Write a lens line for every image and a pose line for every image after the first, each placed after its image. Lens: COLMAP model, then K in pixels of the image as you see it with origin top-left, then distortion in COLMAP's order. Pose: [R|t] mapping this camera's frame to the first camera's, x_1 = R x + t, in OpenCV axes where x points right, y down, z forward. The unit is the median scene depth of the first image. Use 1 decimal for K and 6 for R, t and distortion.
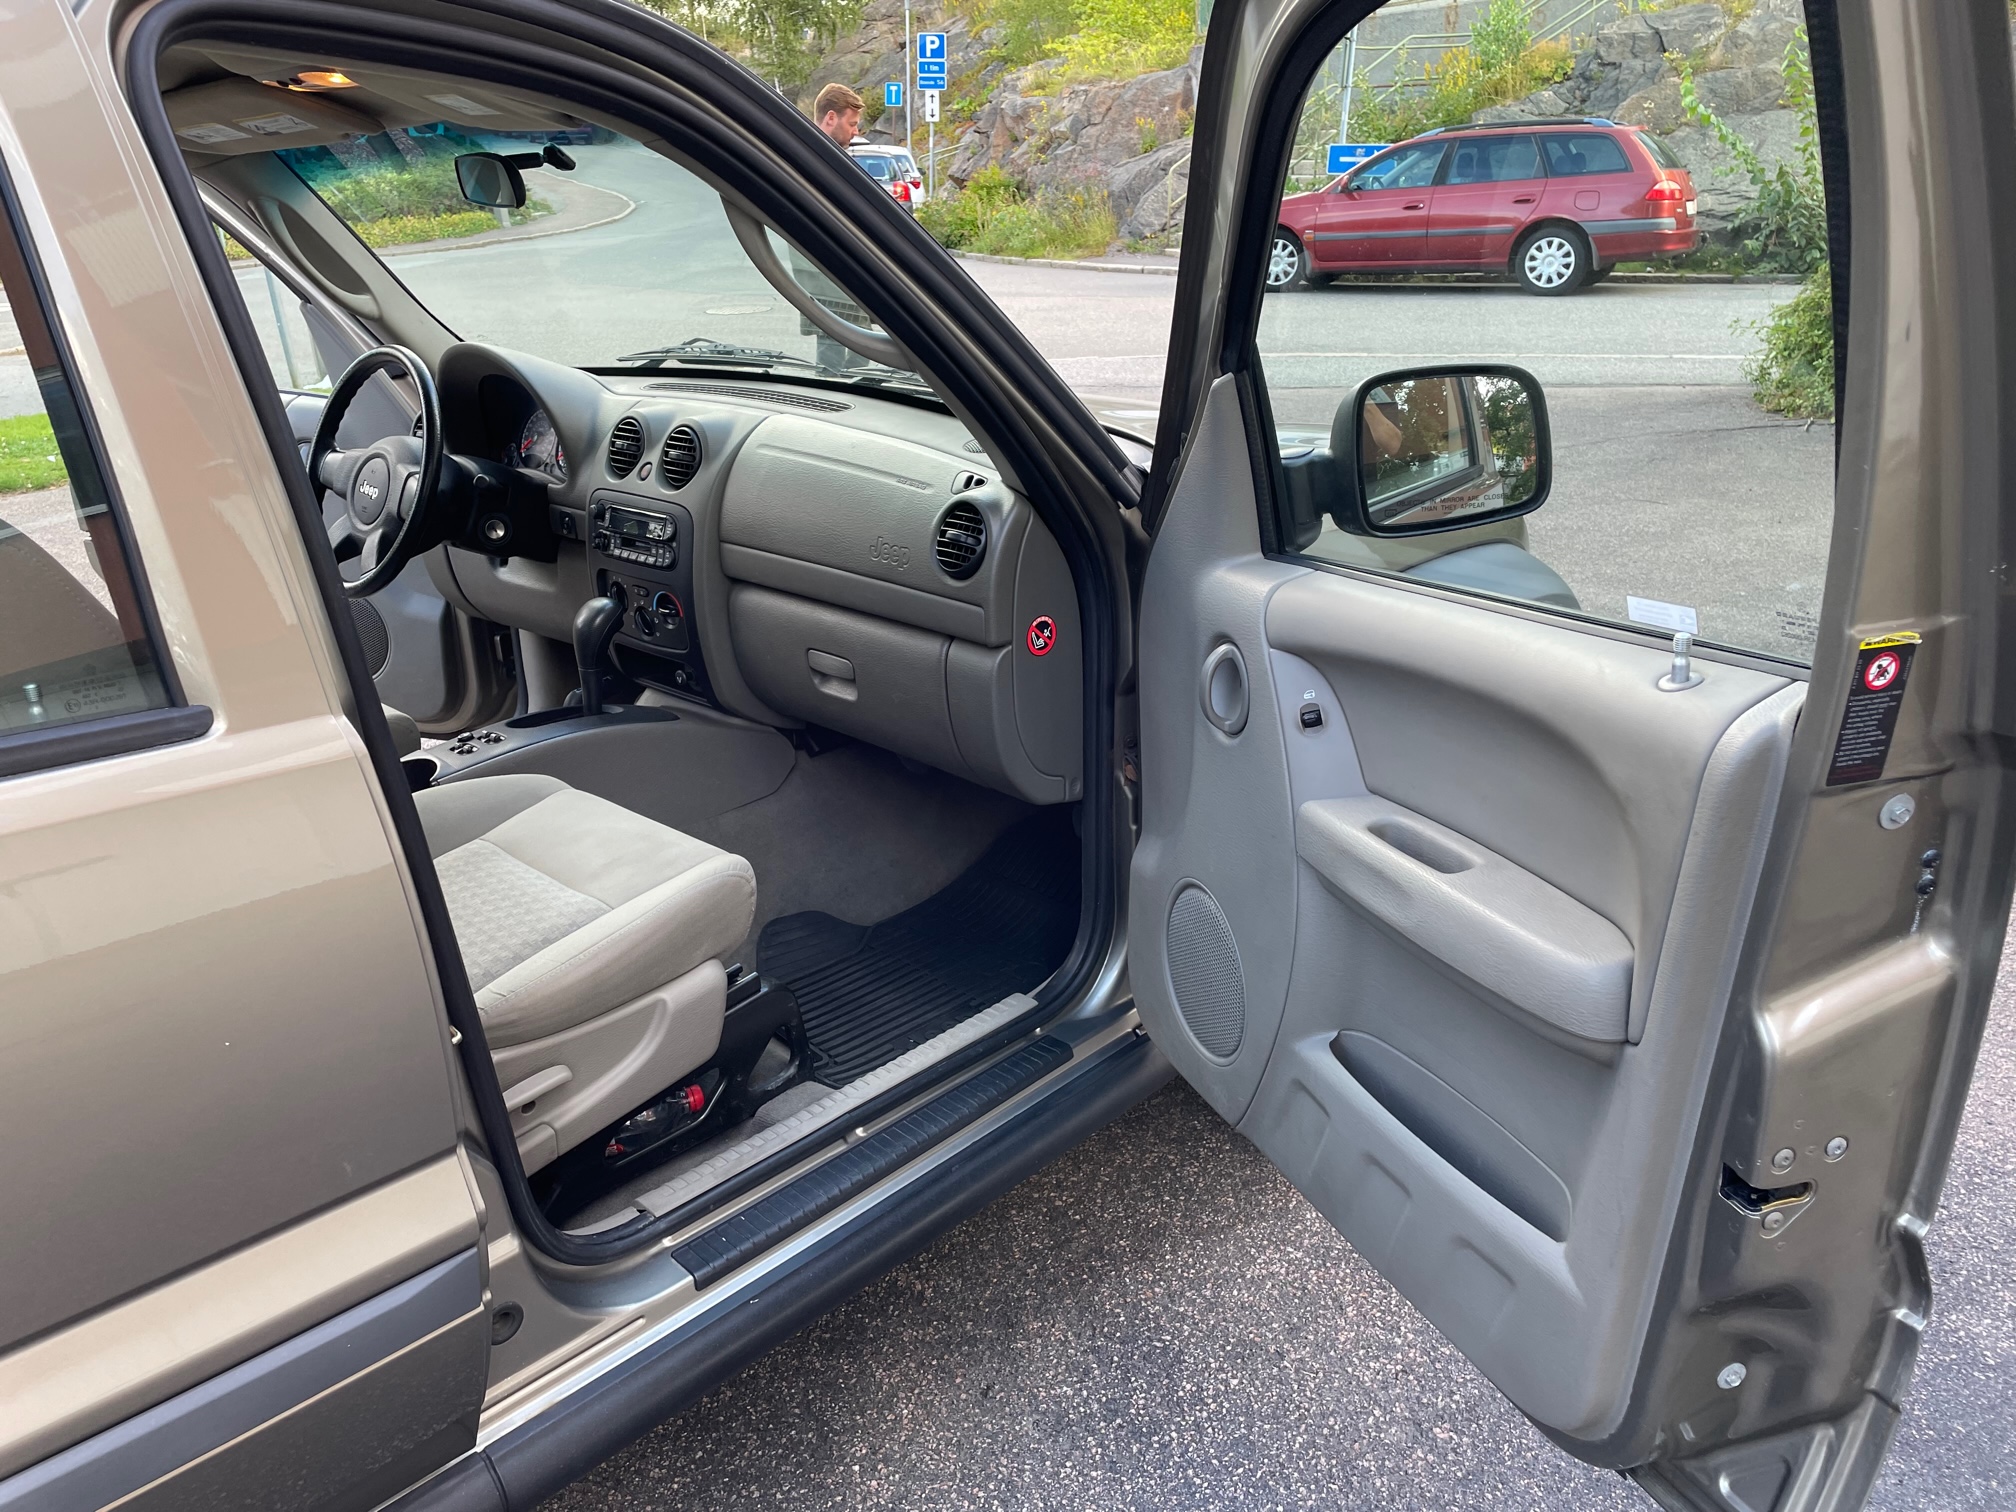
lens RADIAL K [[1571.2, 0, 1008.0], [0, 1571.2, 756.0], [0, 0, 1]] dist [0.056692, -0.052897]
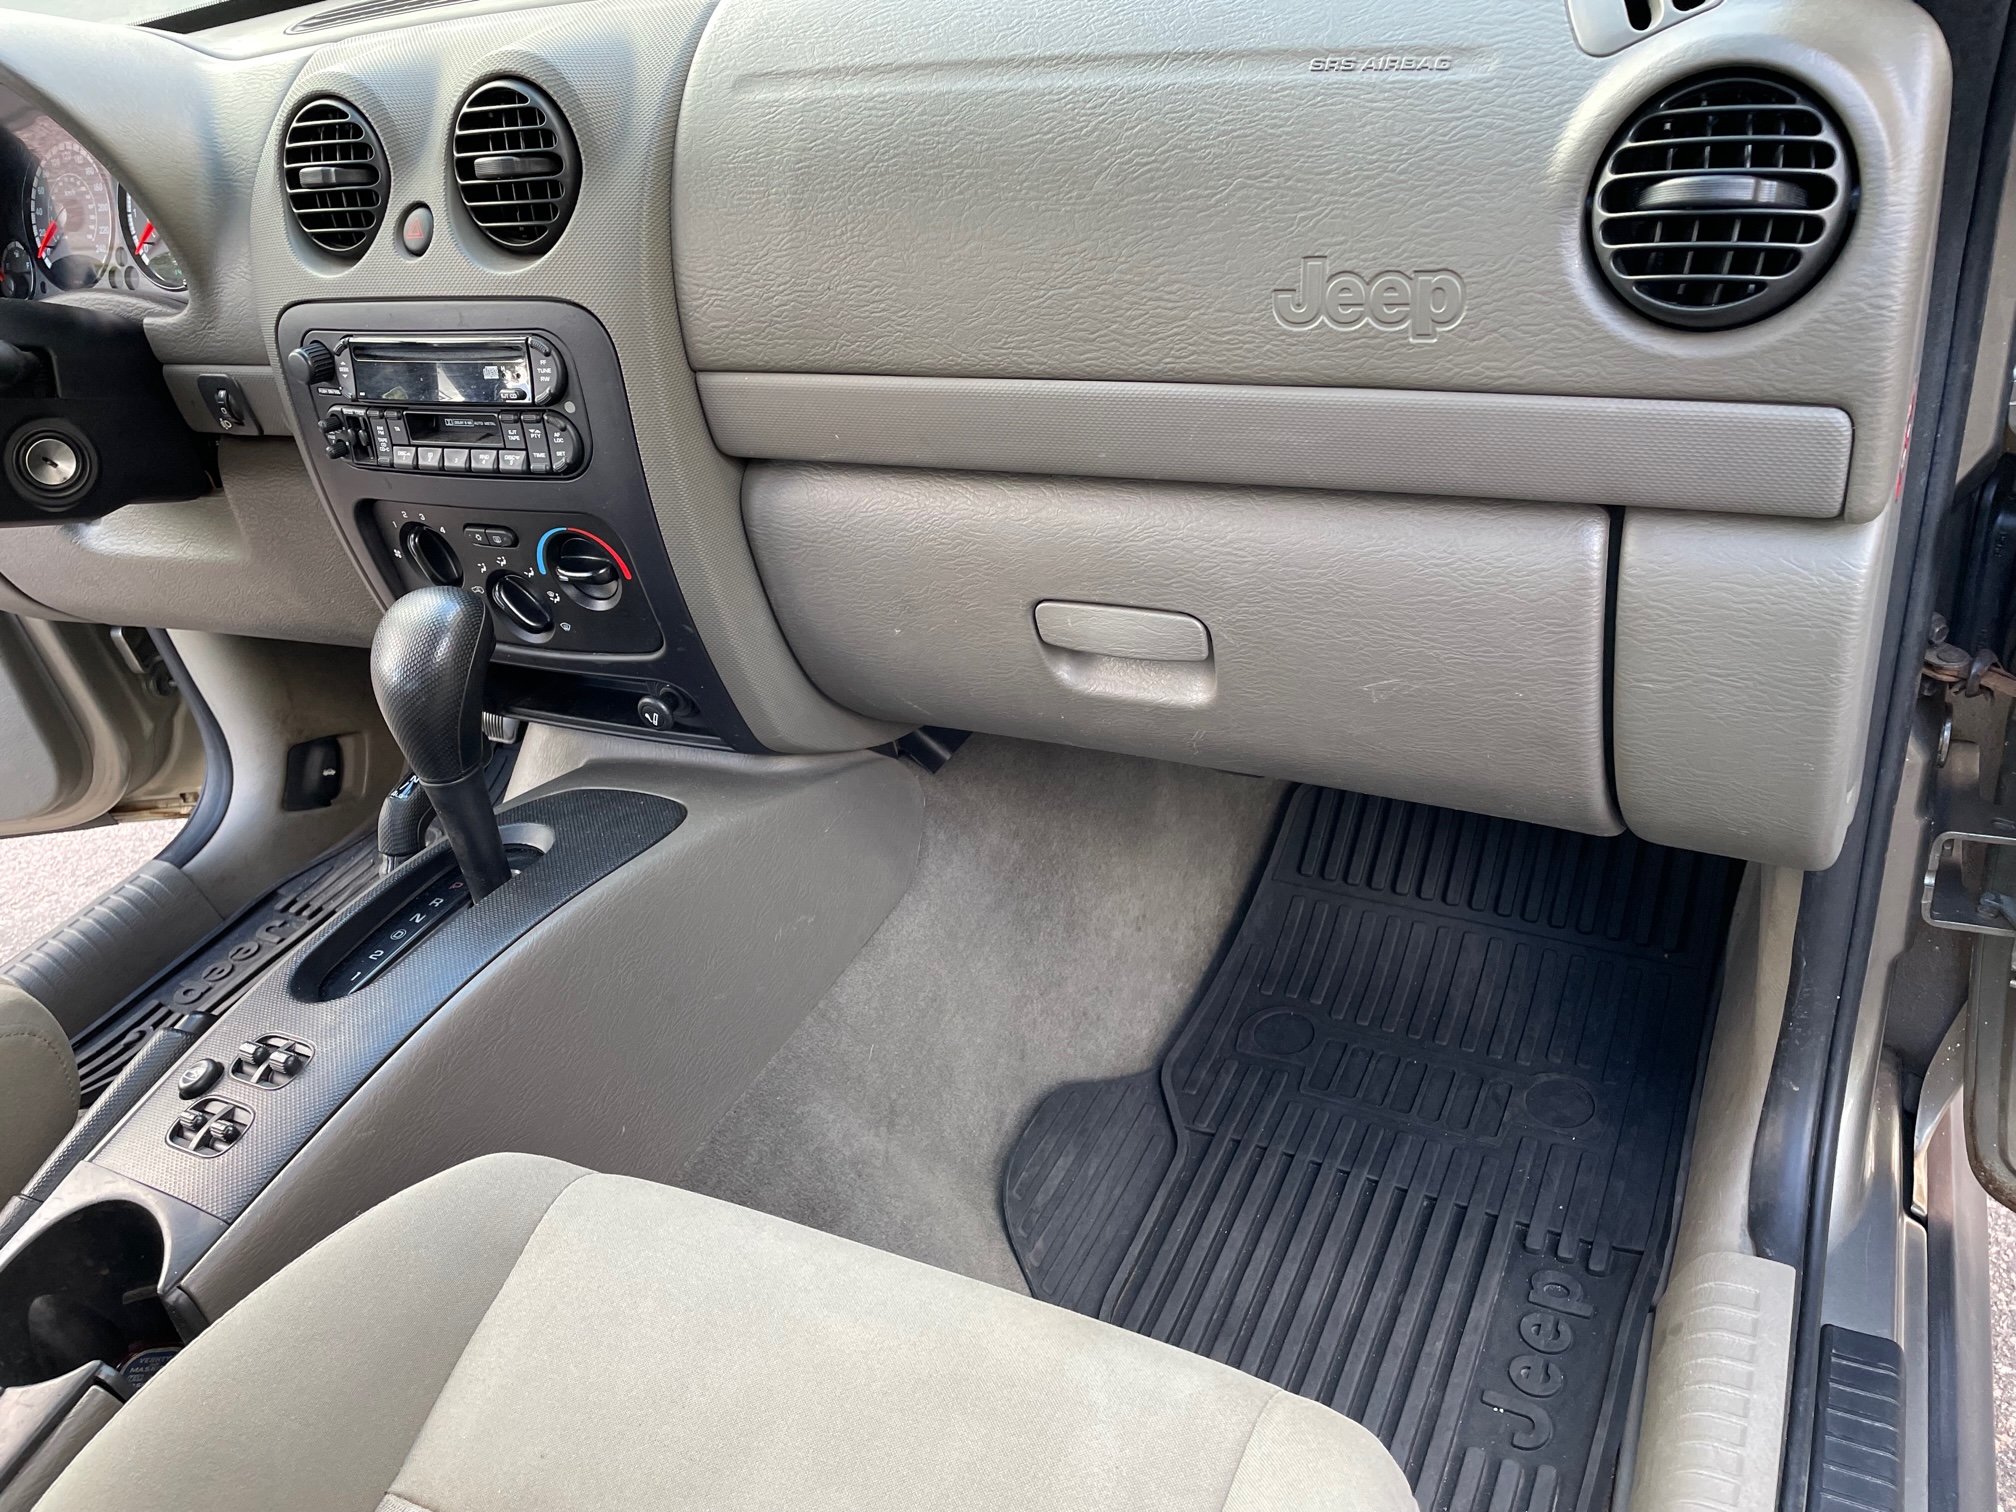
lens RADIAL K [[1550.2, 0, 985.5], [0, 1550.2, 753.2], [0, 0, 1]] dist [0.101024, -0.135758]
pose [[0.947529, -0.279858, 0.154494, -0.195472], [0.242653, 0.944294, 0.222324, -0.113470], [-0.208107, -0.173169, 0.962655, 0.590376]]
